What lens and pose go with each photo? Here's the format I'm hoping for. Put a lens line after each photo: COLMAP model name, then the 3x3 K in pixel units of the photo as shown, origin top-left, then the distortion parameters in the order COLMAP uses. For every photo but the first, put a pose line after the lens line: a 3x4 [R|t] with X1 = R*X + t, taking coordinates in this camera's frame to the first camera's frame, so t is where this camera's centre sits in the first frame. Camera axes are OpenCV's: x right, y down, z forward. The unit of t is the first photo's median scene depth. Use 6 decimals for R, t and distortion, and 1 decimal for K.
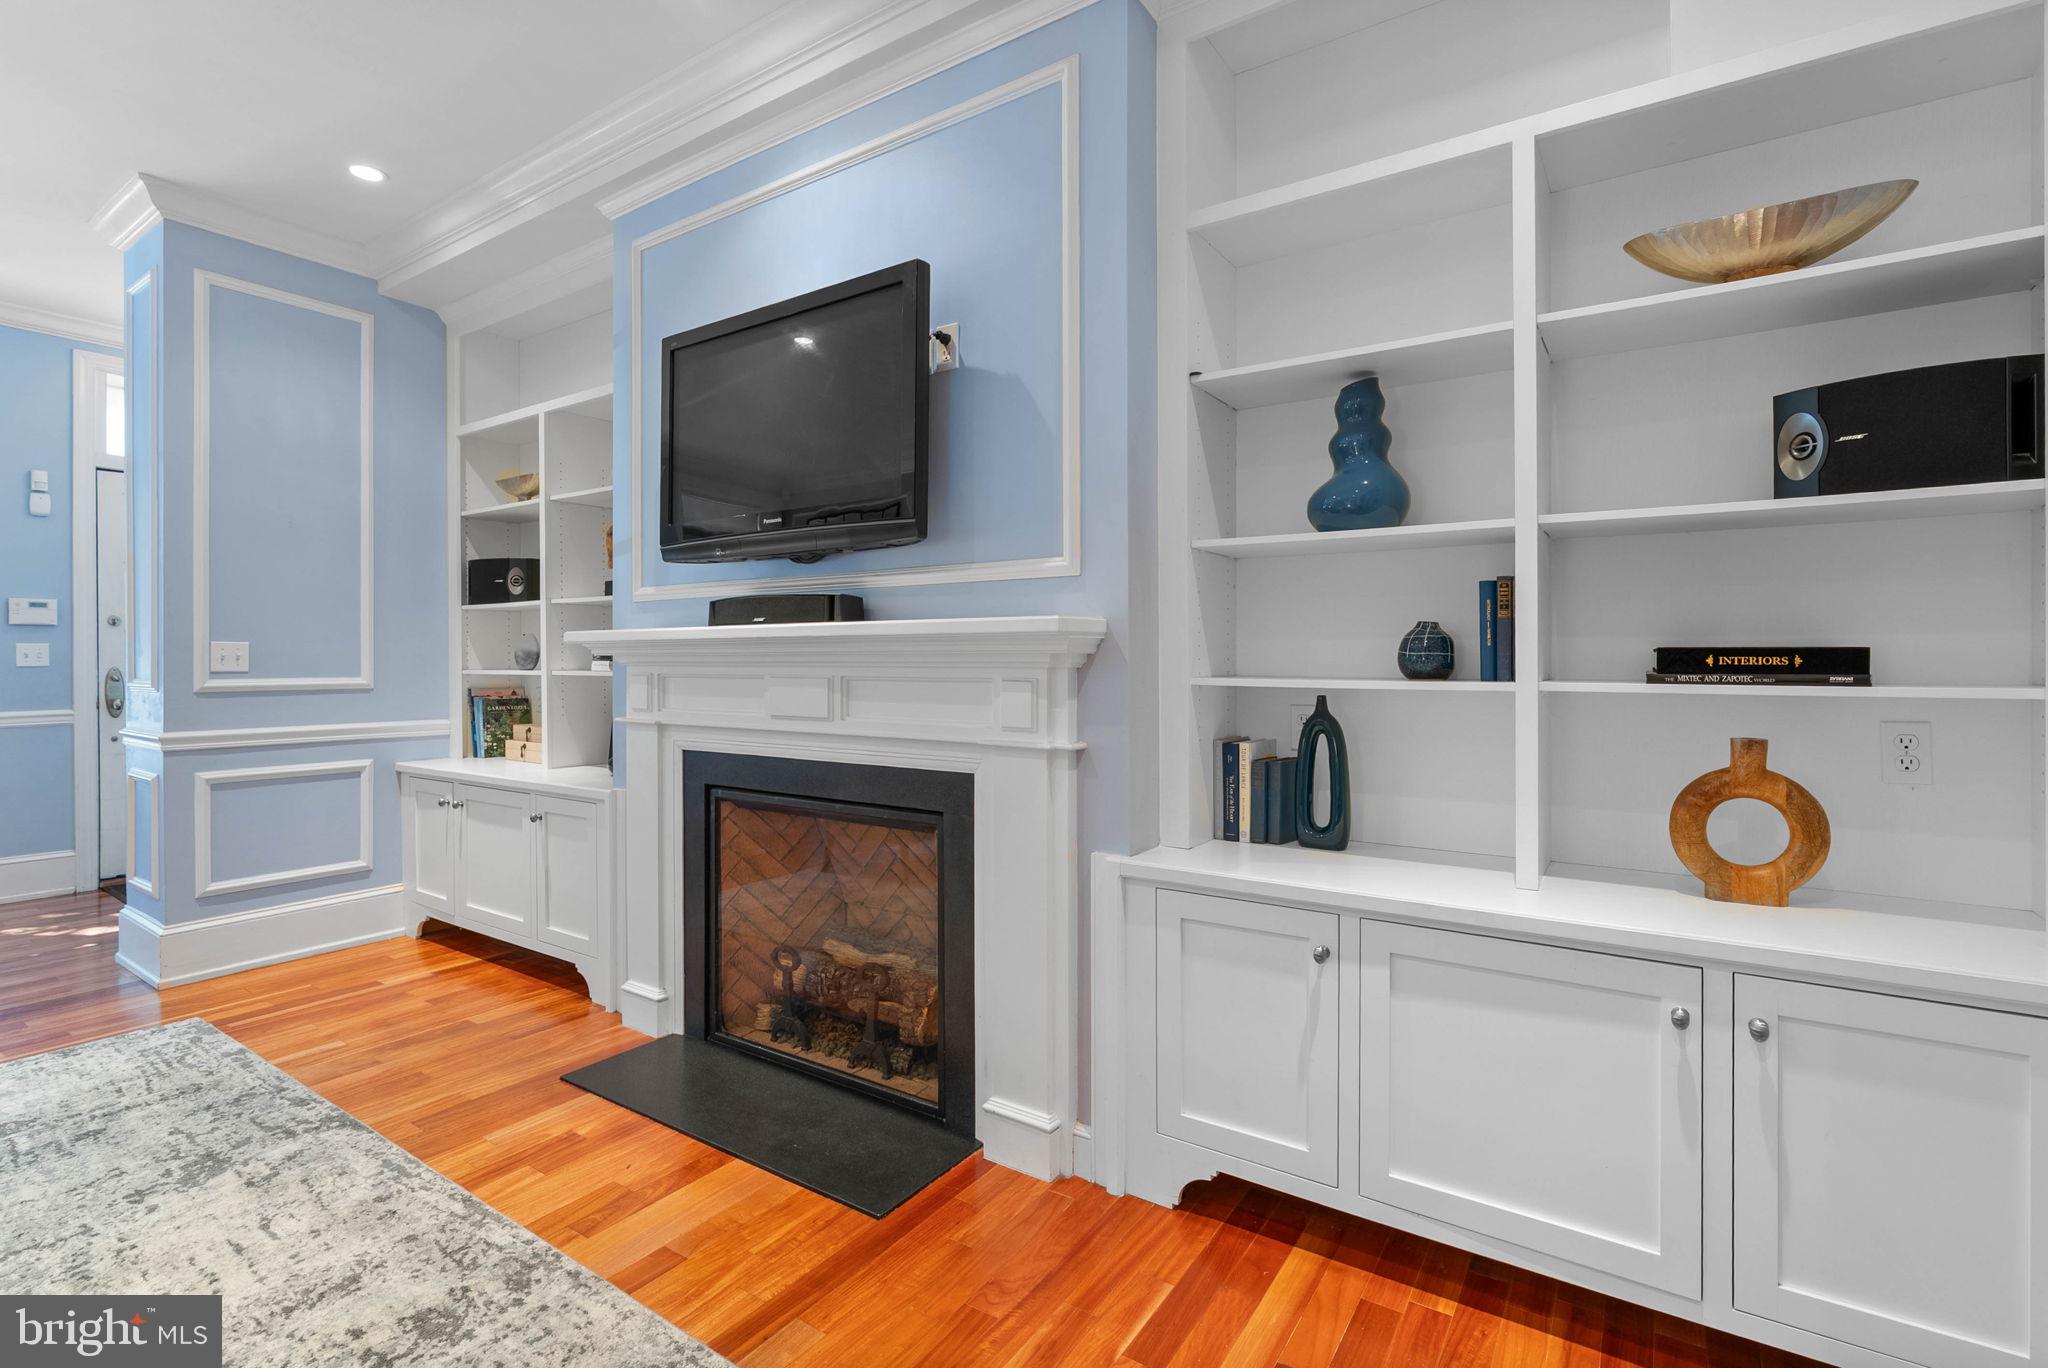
lens RADIAL K [[937.6, 0, 1028.1], [0, 937.6, 661.9], [0, 0, 1]] dist [-0.011865, 0.005900]
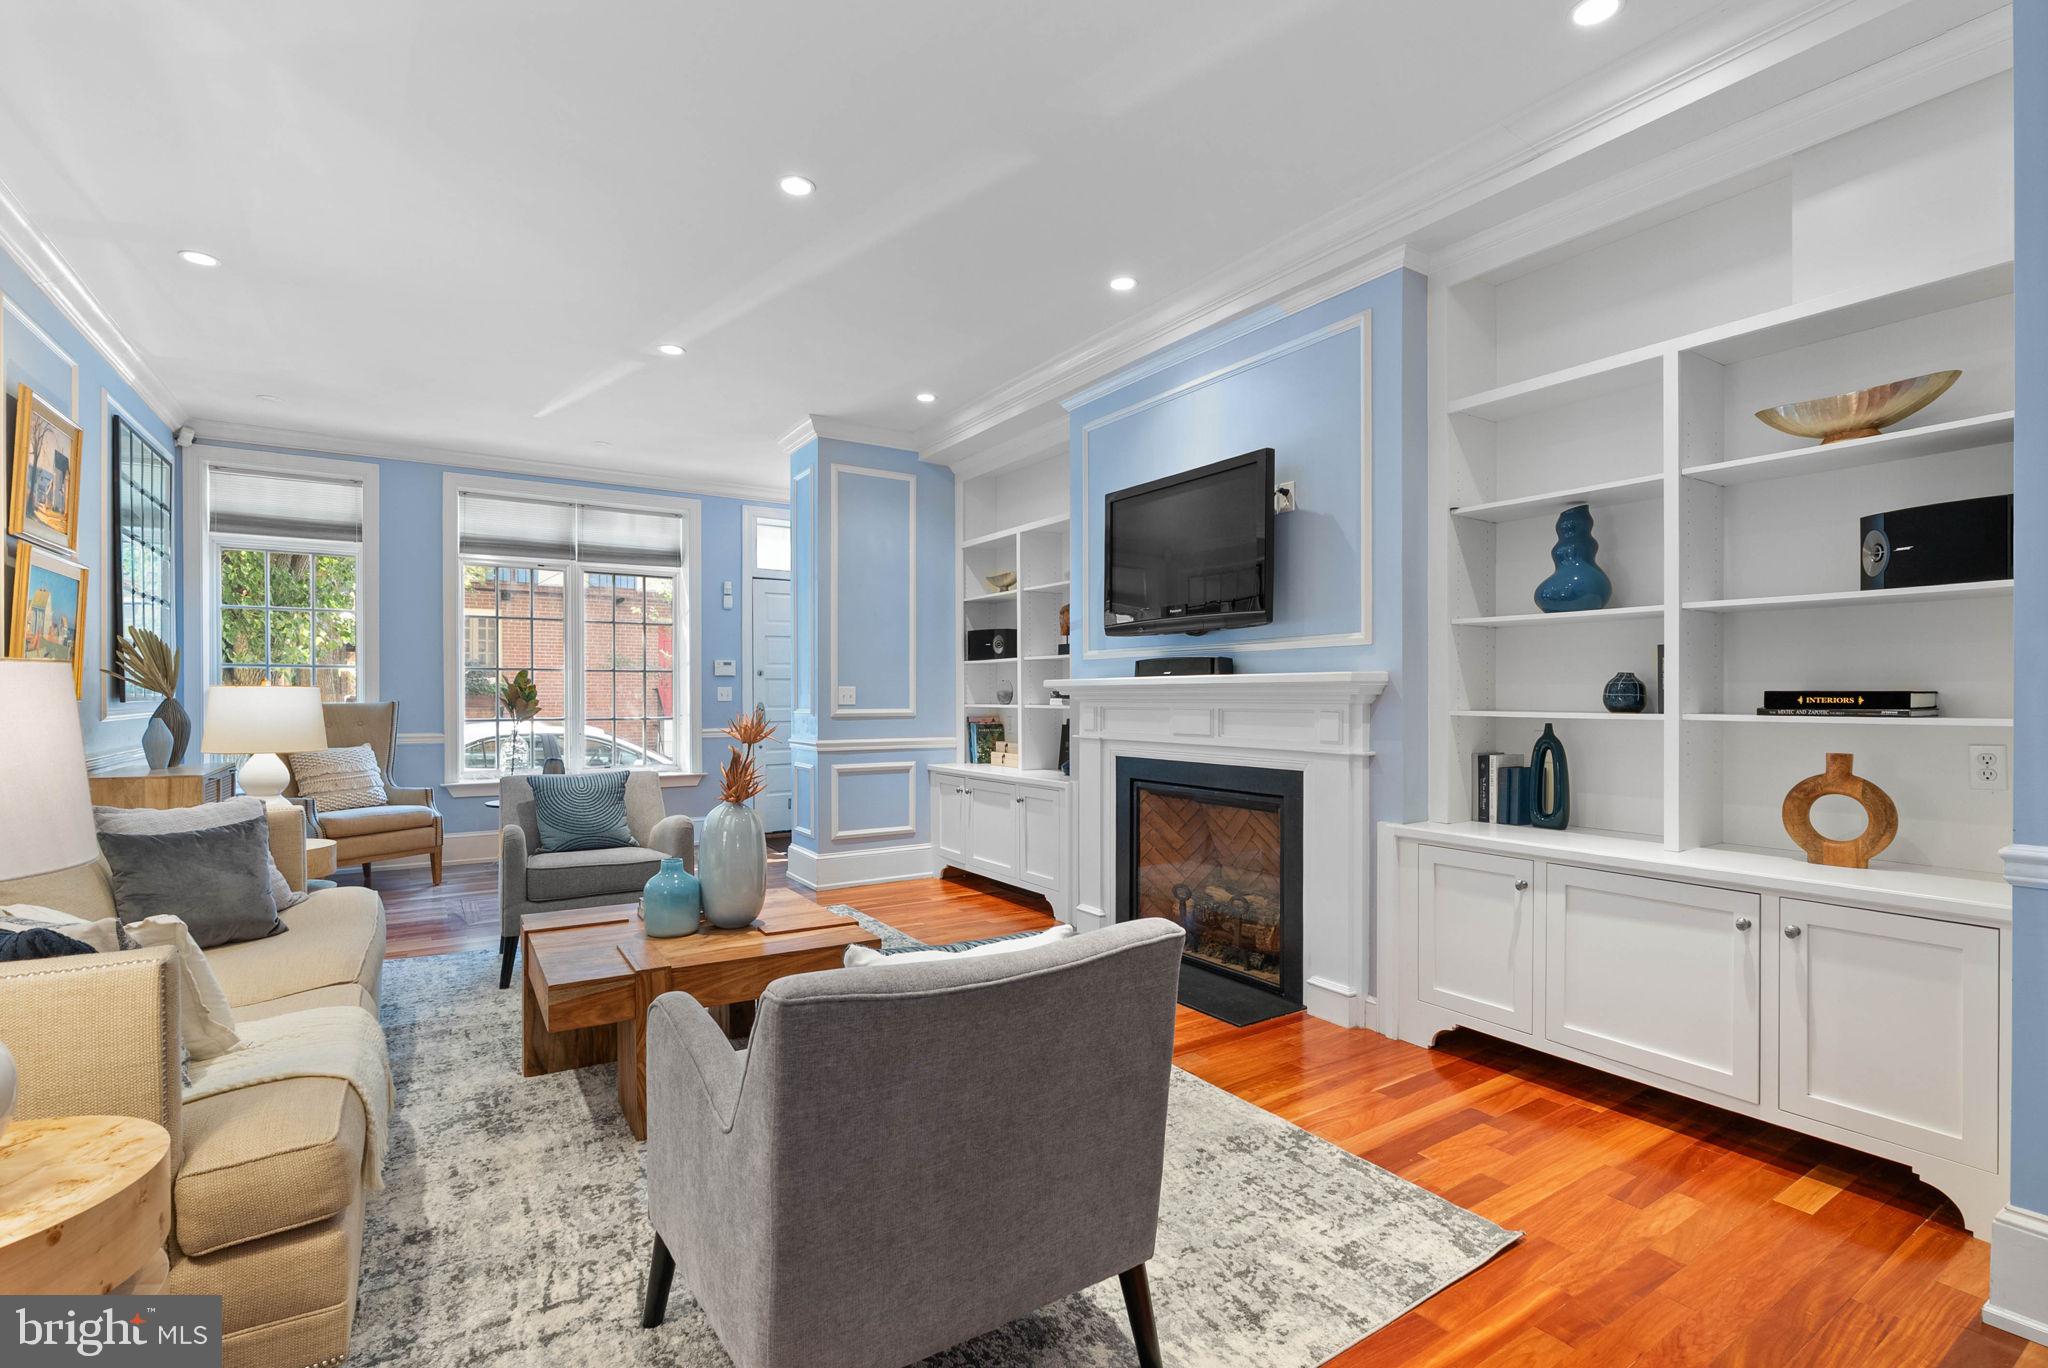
lens RADIAL K [[930.9, 0, 1028.7], [0, 930.9, 700.9], [0, 0, 1]] dist [-0.017832, 0.007195]
pose [[0.921911, 0.002654, -0.387393, 0.117504], [-0.001858, 0.999995, 0.002430, -0.000904], [0.387397, -0.001521, 0.921912, -0.592284]]
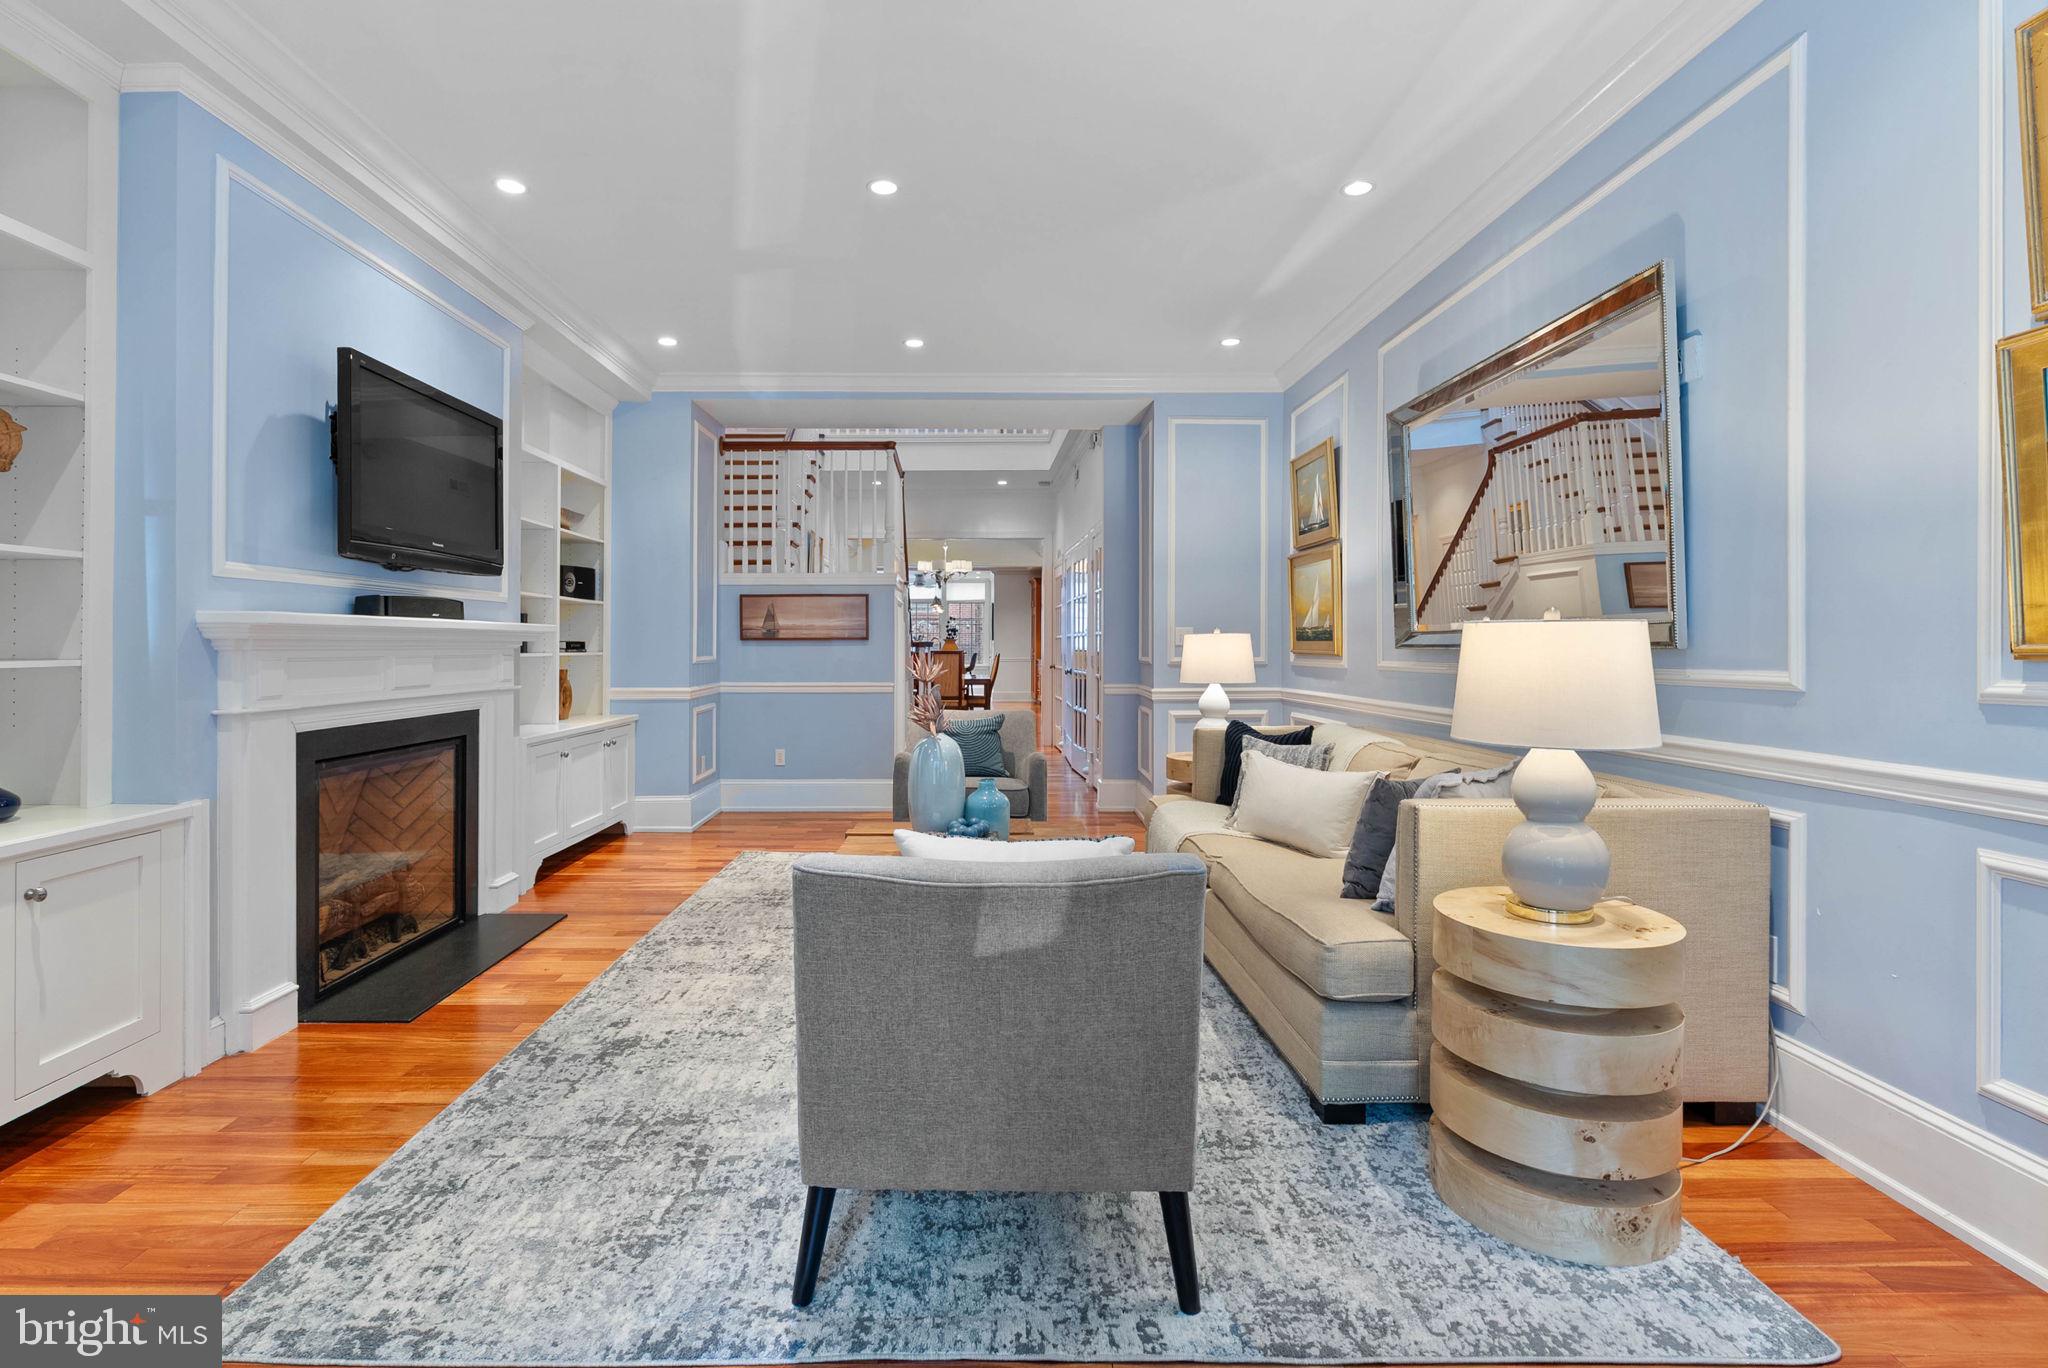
lens RADIAL K [[937.6, 0, 1028.1], [0, 937.6, 661.9], [0, 0, 1]] dist [-0.011865, 0.005900]
pose [[-0.602770, -0.013938, 0.797793, -2.028377], [-0.001152, 0.999862, 0.016598, 0.000623], [-0.797914, 0.009086, -0.602703, 1.202418]]
